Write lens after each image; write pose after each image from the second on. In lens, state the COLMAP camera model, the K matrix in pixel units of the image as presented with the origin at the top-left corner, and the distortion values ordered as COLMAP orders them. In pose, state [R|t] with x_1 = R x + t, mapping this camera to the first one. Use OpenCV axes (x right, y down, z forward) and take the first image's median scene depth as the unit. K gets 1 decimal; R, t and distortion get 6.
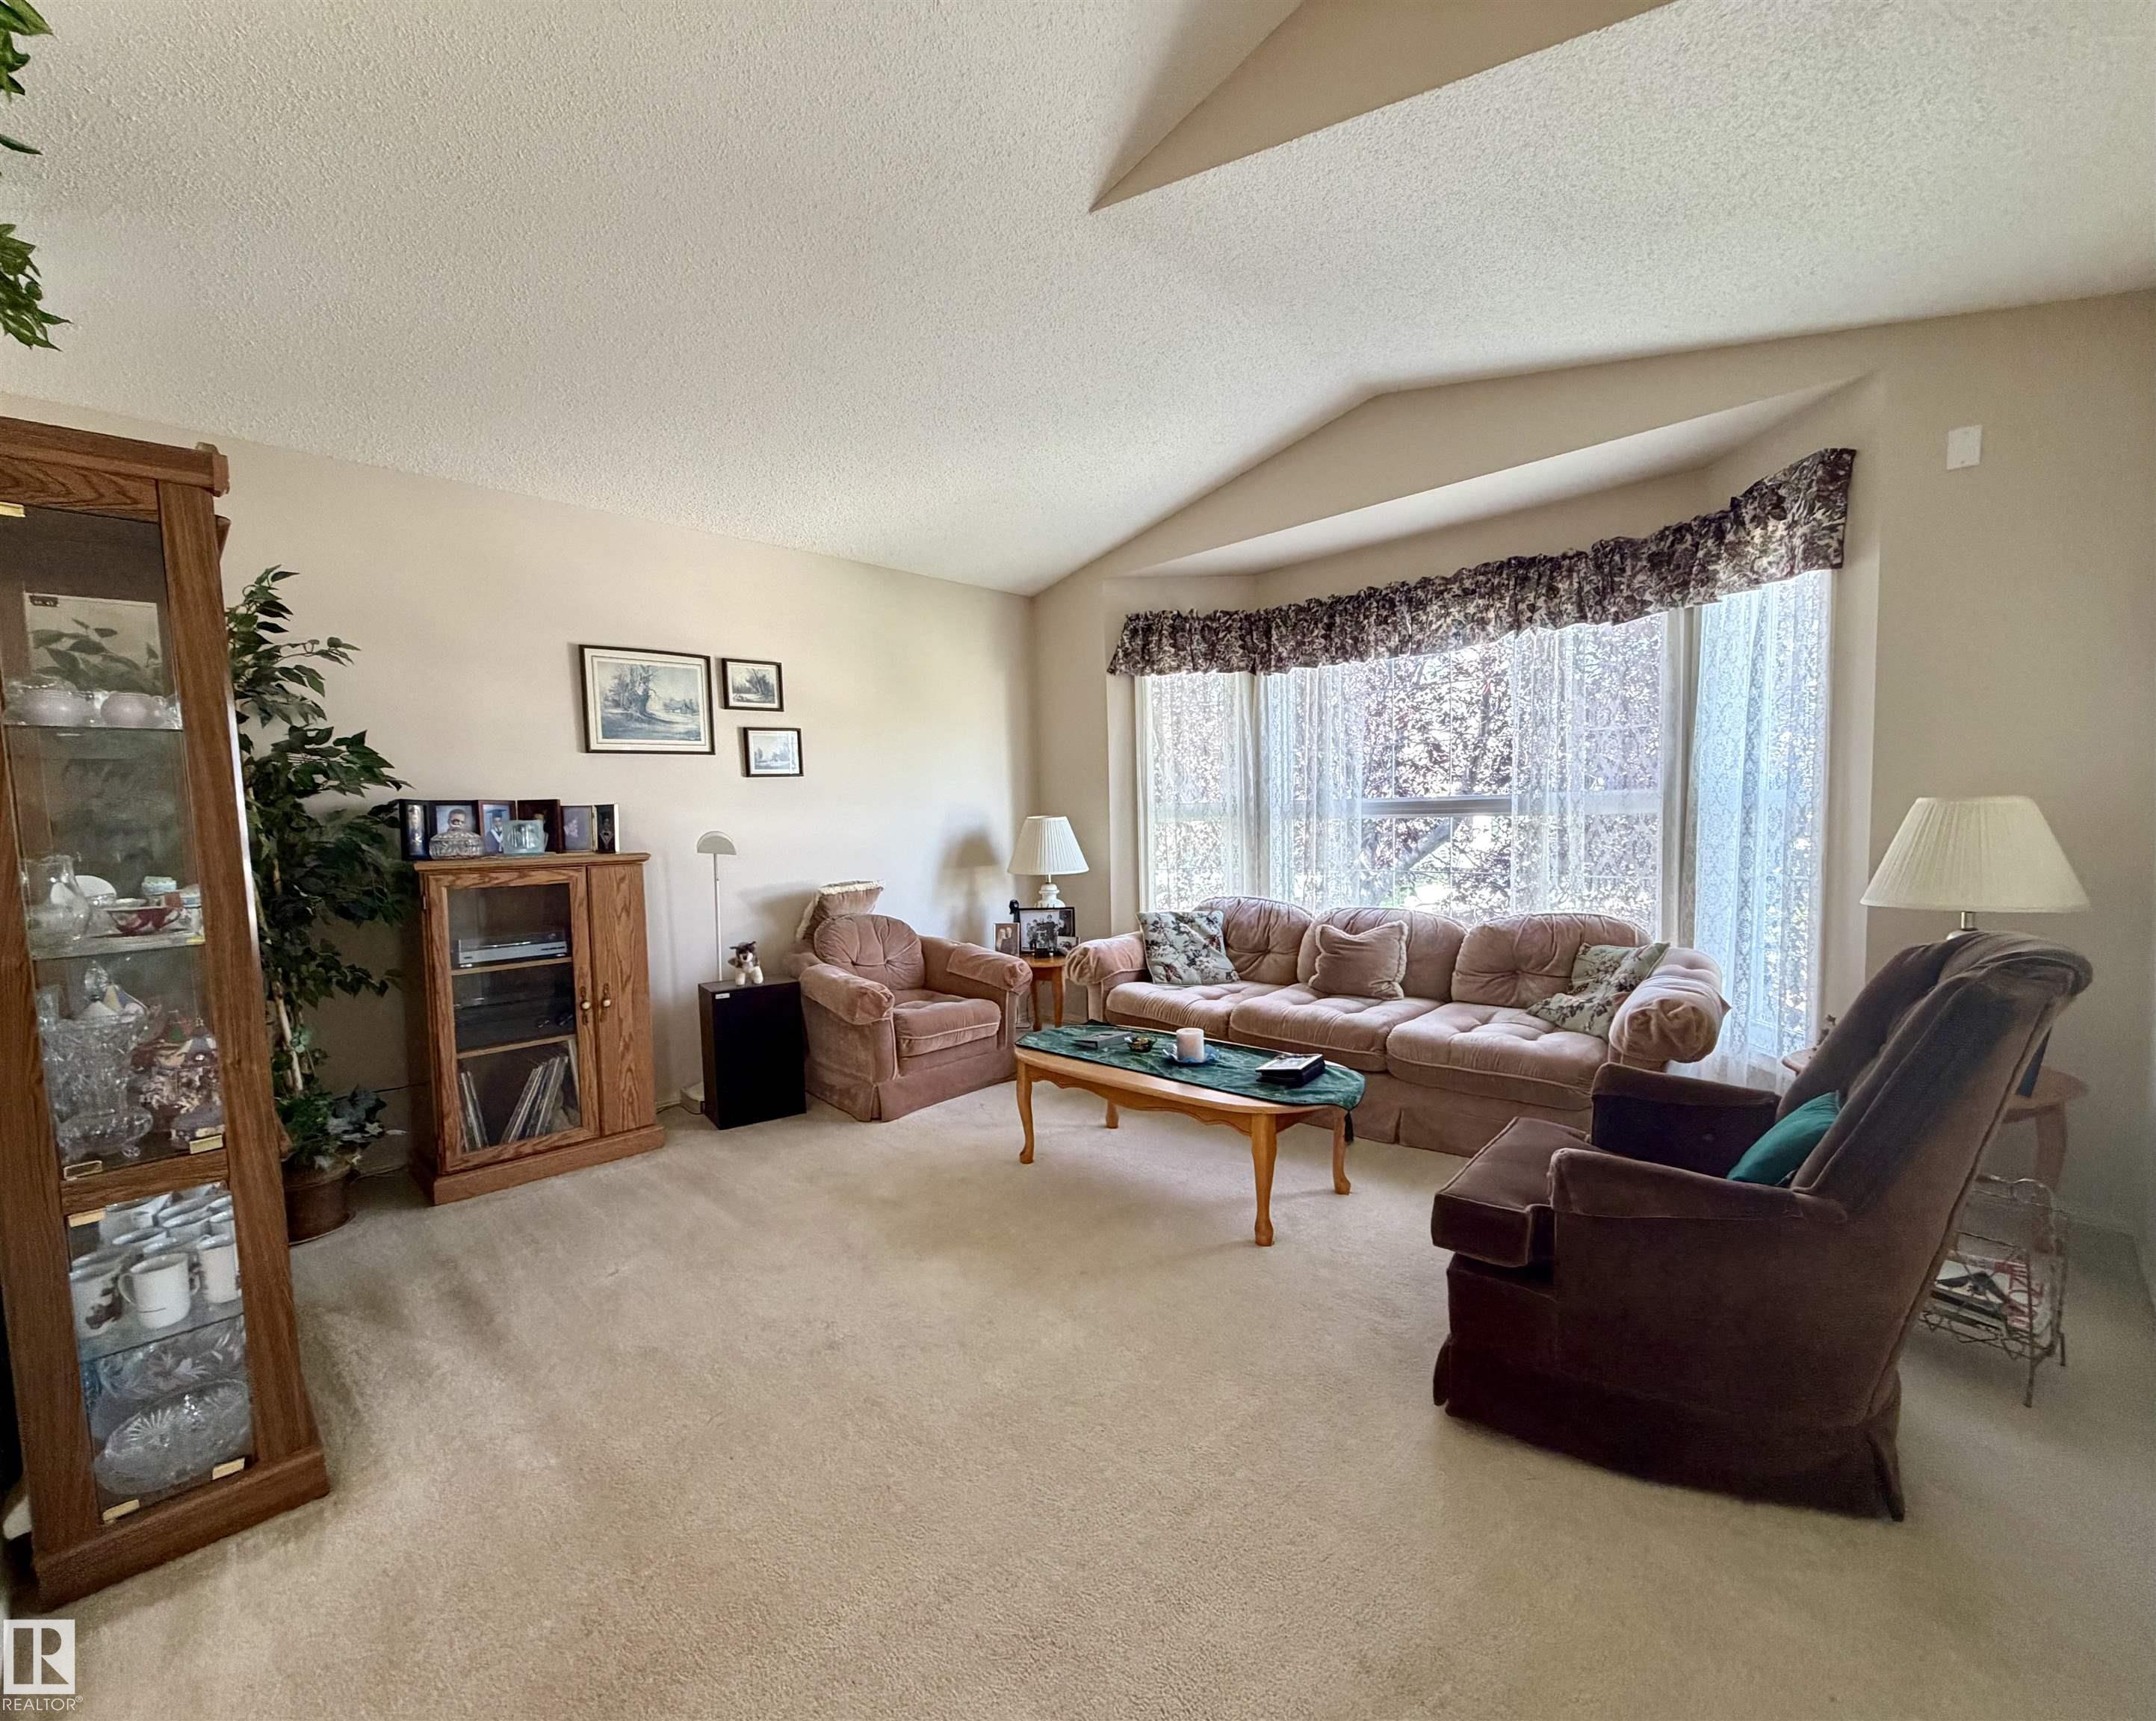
lens RADIAL K [[902.6, 0, 1075.3], [0, 902.6, 874.4], [0, 0, 1]] dist [0.000186, -0.000149]
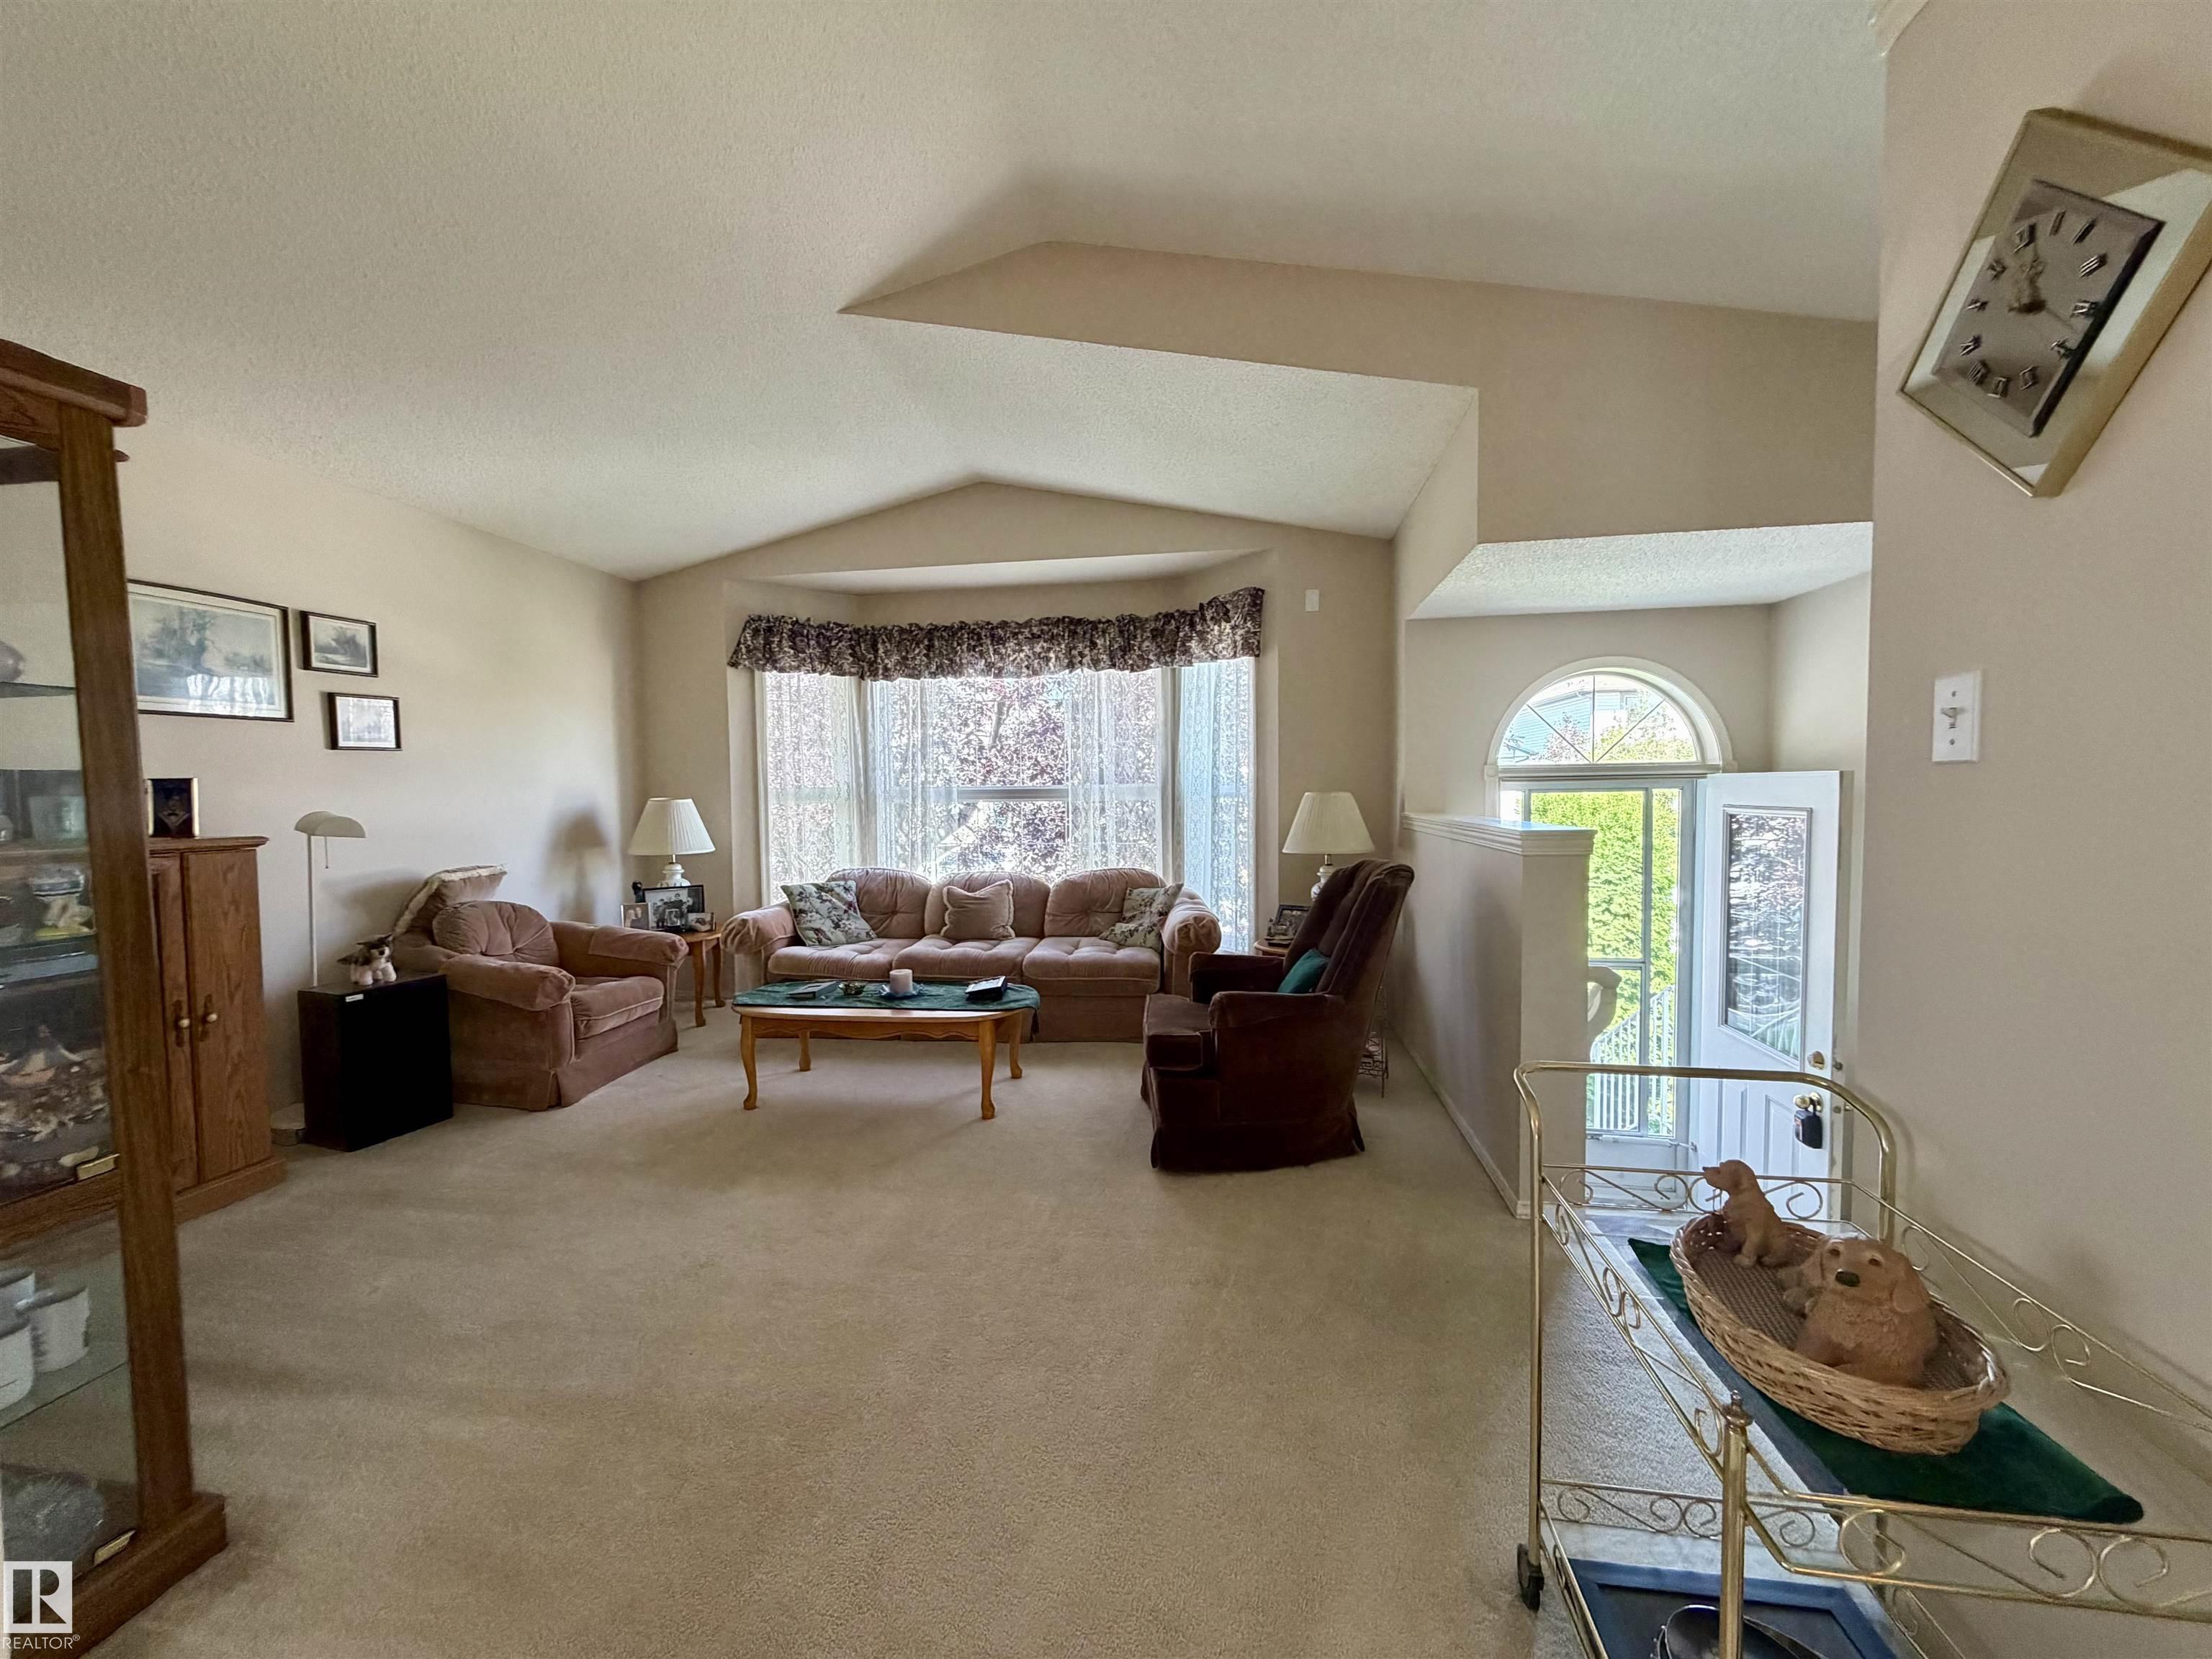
lens RADIAL K [[820.6, 0, 1106.0], [0, 820.6, 829.5], [0, 0, 1]] dist [-0.000781, 0.000121]
pose [[0.819659, -0.012041, 0.572726, -0.209487], [0.029299, 0.999352, -0.020921, 0.007267], [-0.572103, 0.033928, 0.819480, -0.069401]]
